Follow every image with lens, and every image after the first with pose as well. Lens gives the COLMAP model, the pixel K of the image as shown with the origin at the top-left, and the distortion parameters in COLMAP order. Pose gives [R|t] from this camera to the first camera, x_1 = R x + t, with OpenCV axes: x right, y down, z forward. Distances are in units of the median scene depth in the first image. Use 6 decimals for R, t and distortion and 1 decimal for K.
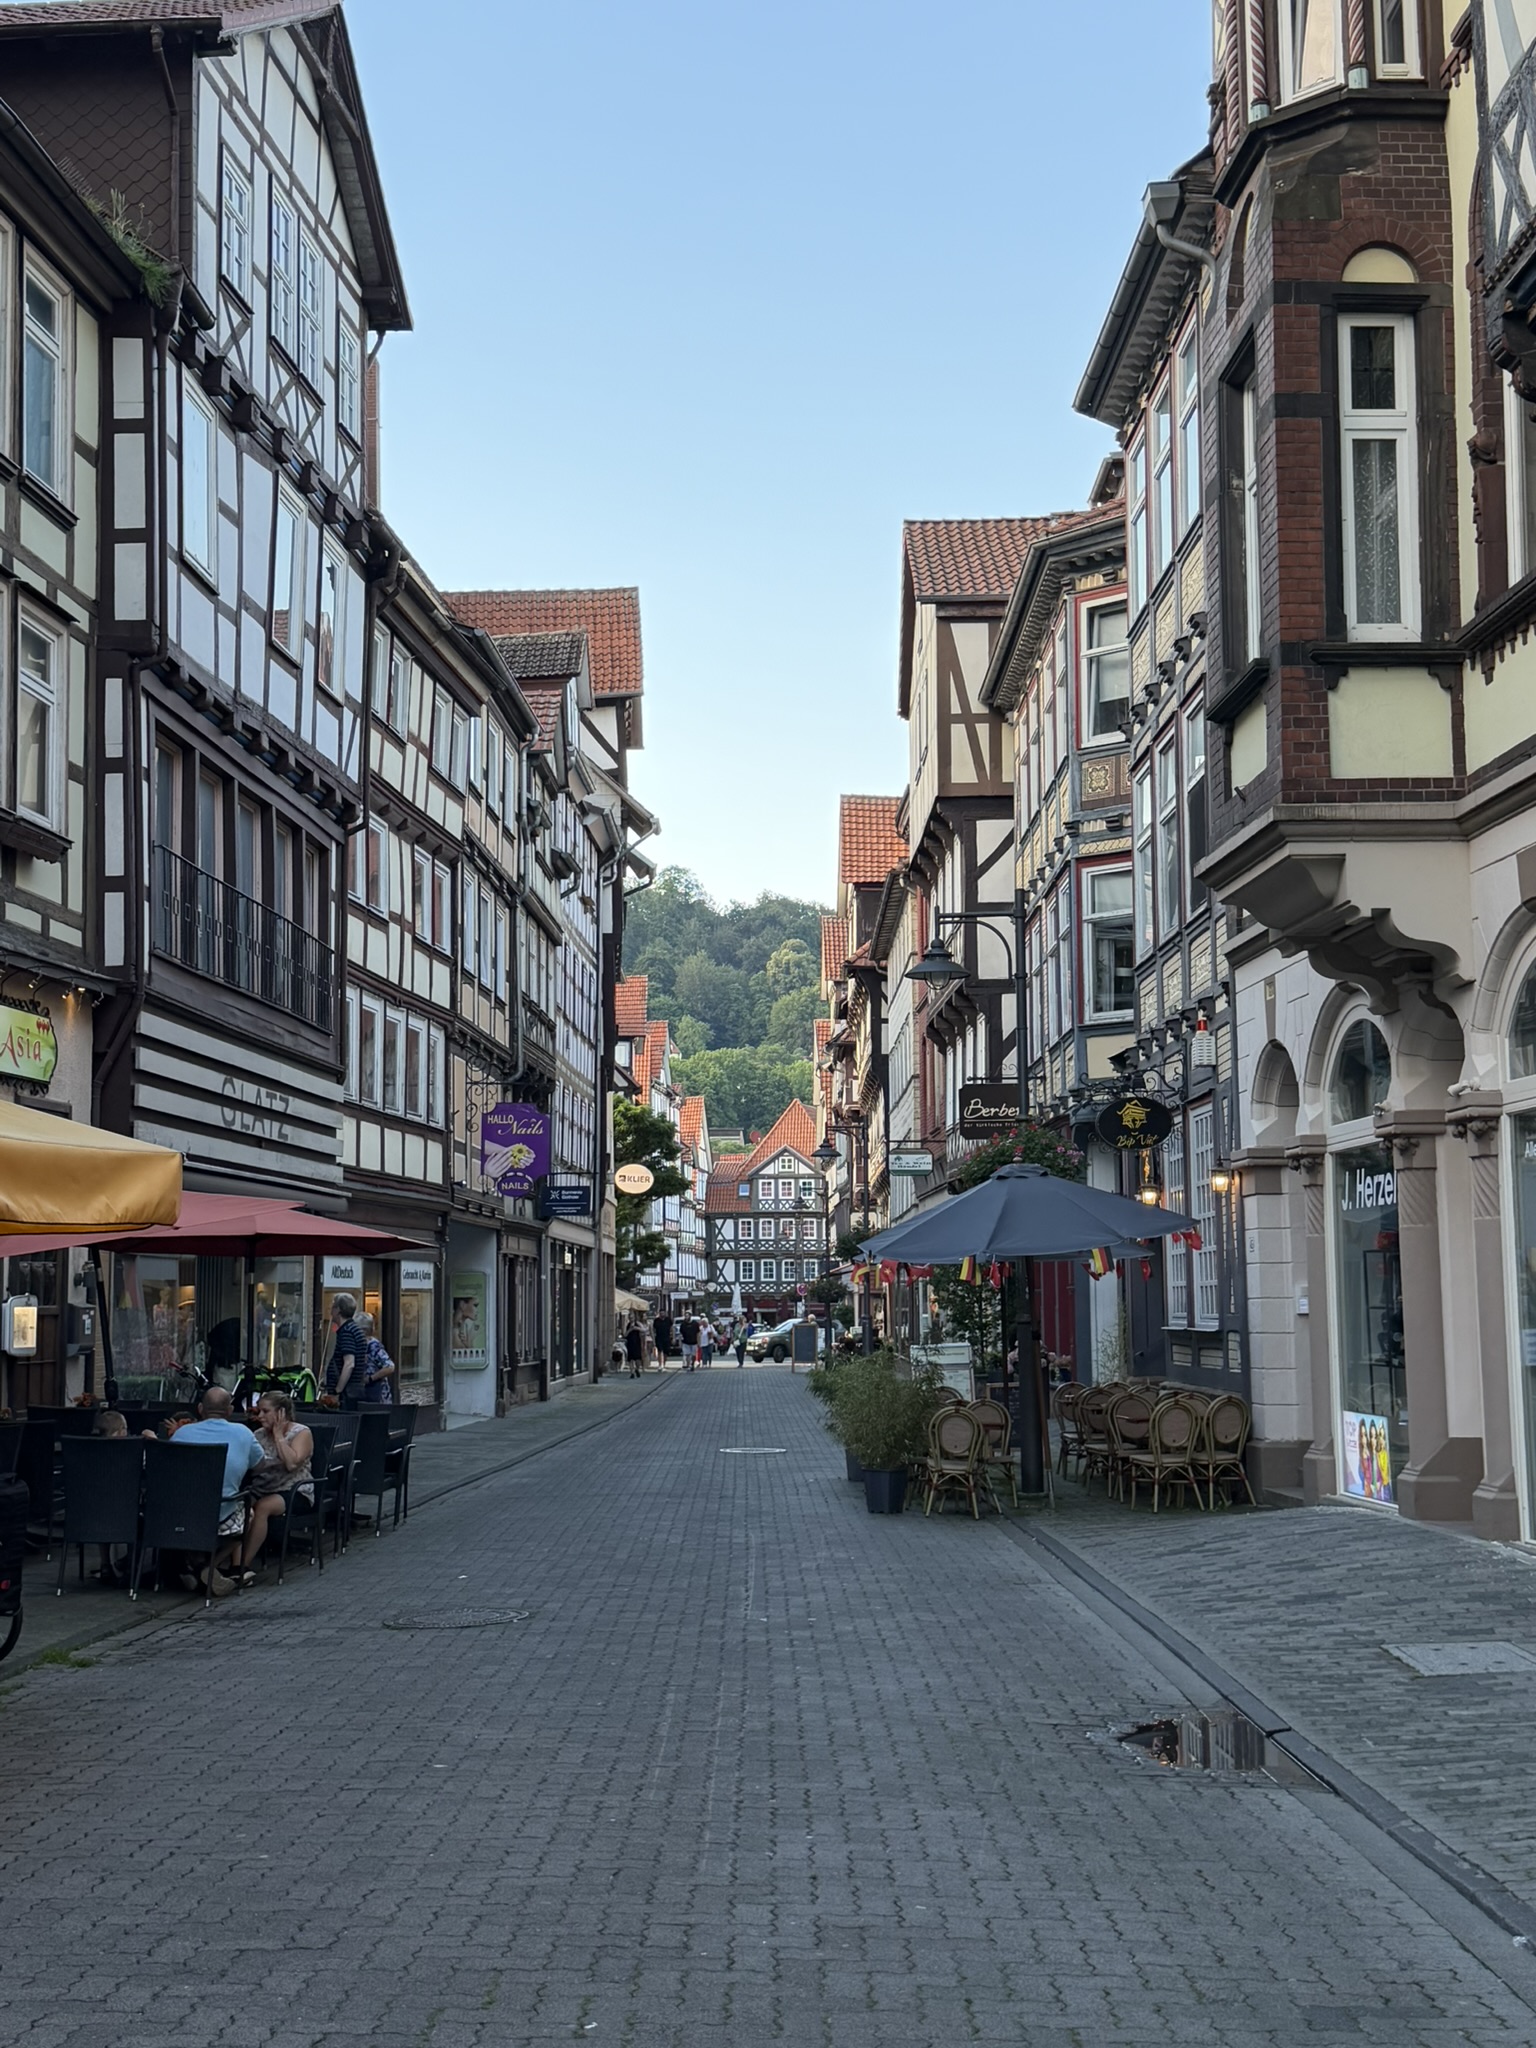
lens RADIAL K [[2642.3, 0, 768.8], [0, 2642.3, 1026.9], [0, 0, 1]] dist [-0.000507, 0.000000]
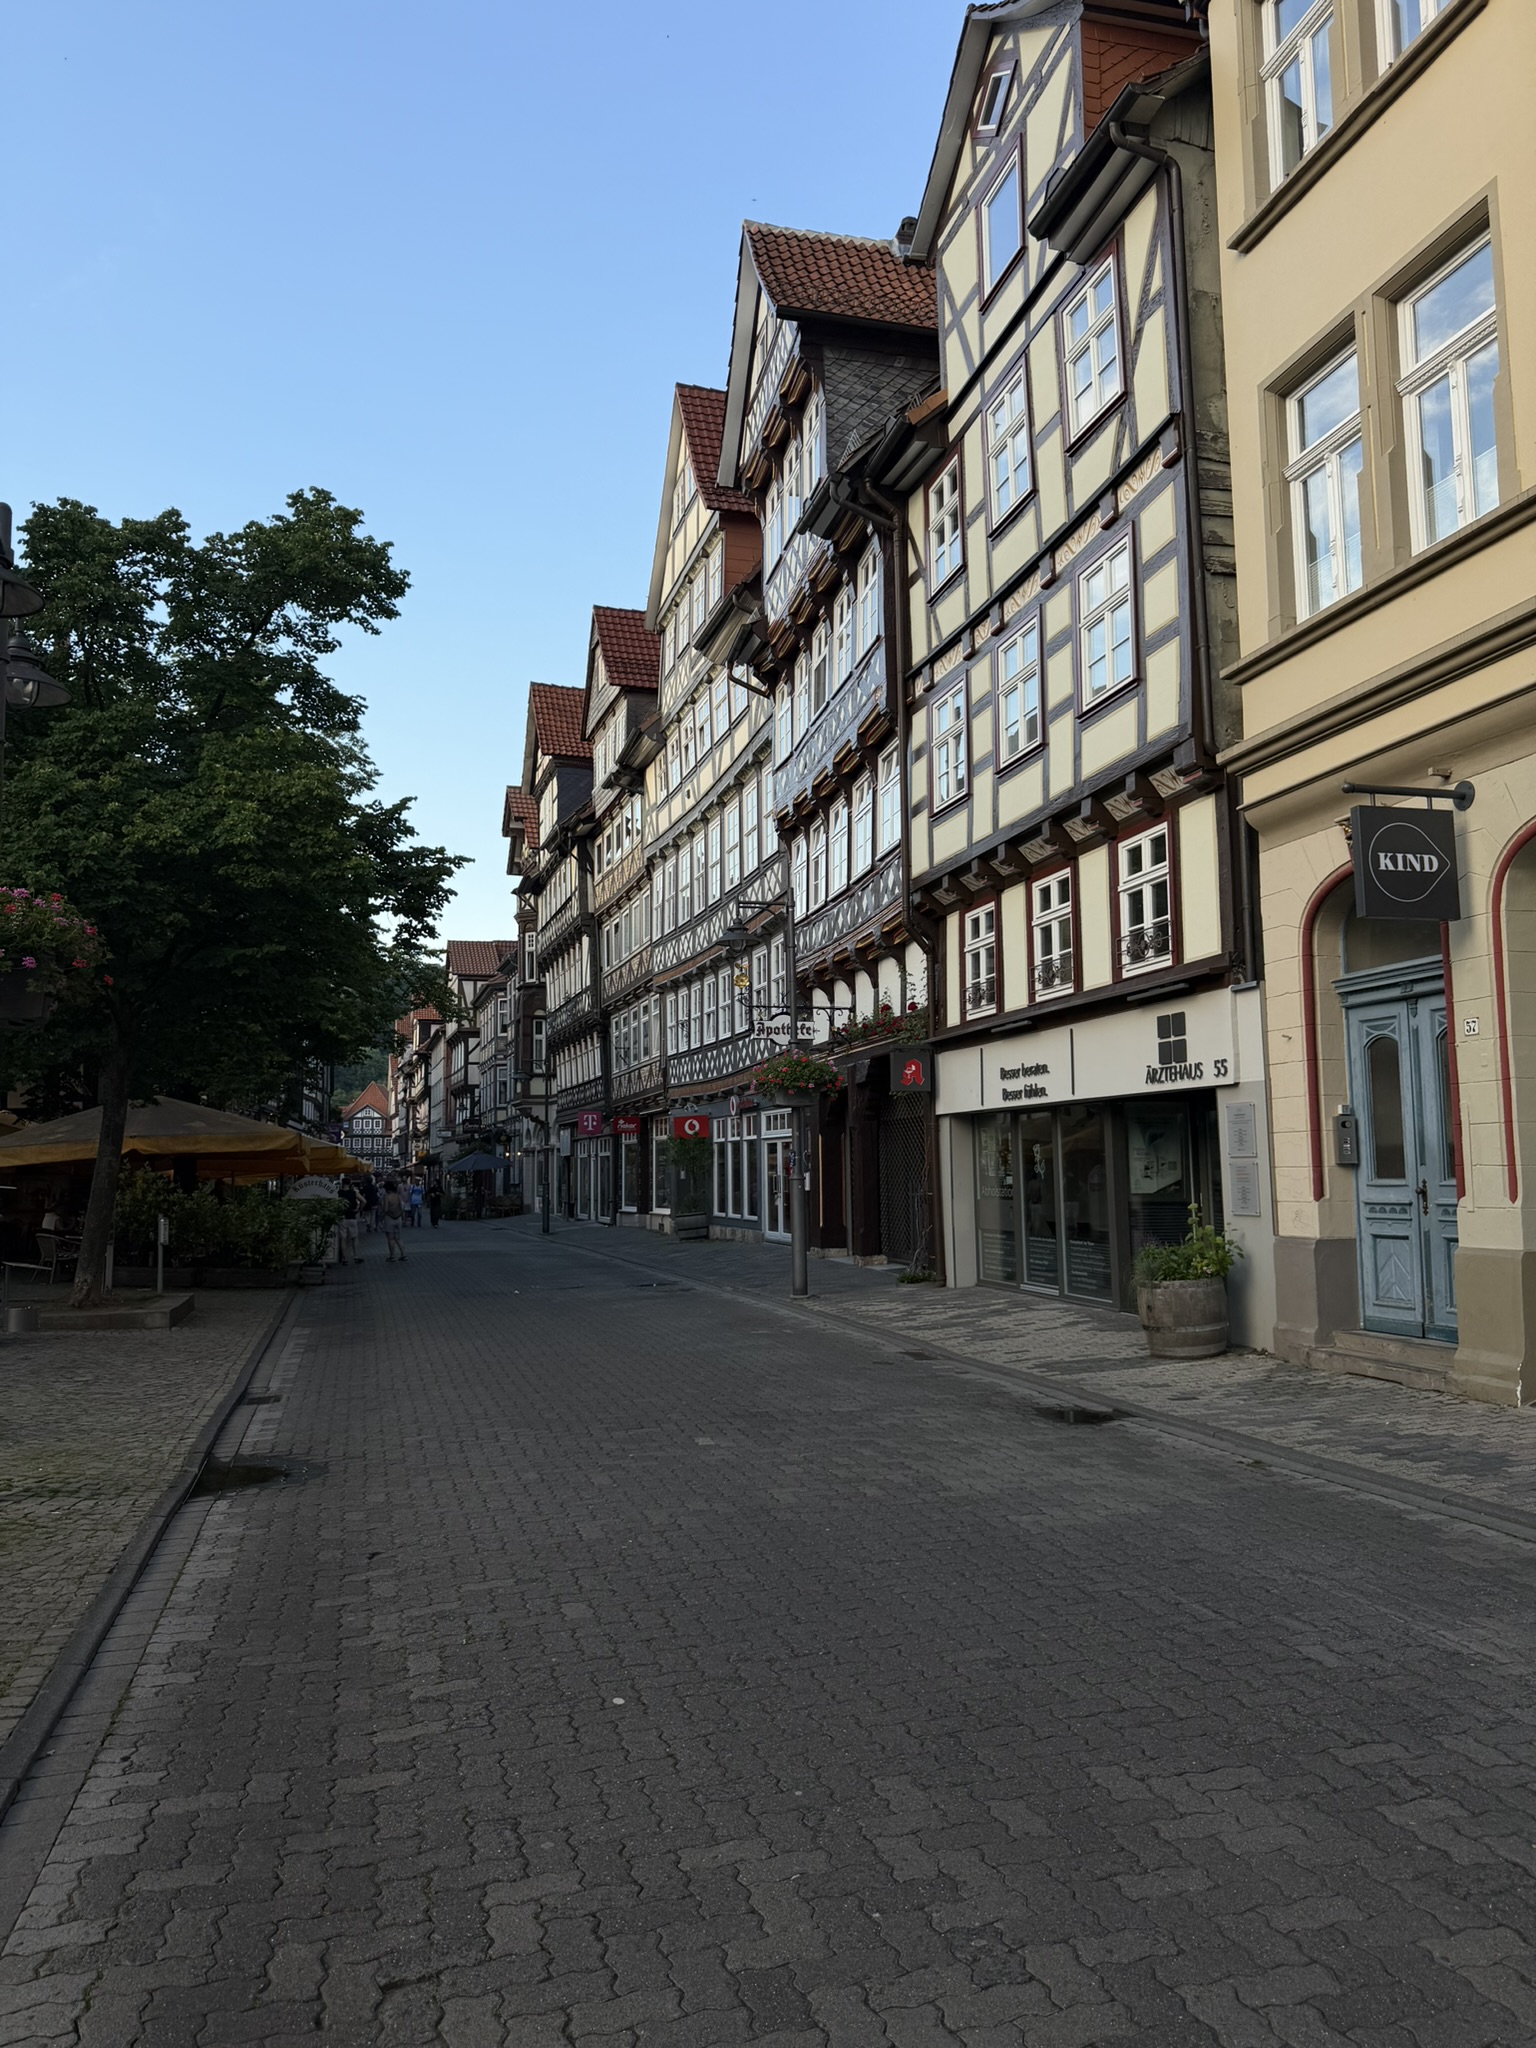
lens RADIAL K [[1425.0, 0, 768.5], [0, 1425.0, 1024.3], [0, 0, 1]] dist [0.000577, 0.000198]
pose [[0.957209, 0.026541, 0.288179, -0.130062], [-0.025599, 0.999648, -0.007036, -0.144516], [-0.288264, -0.000642, 0.957551, -1.390102]]
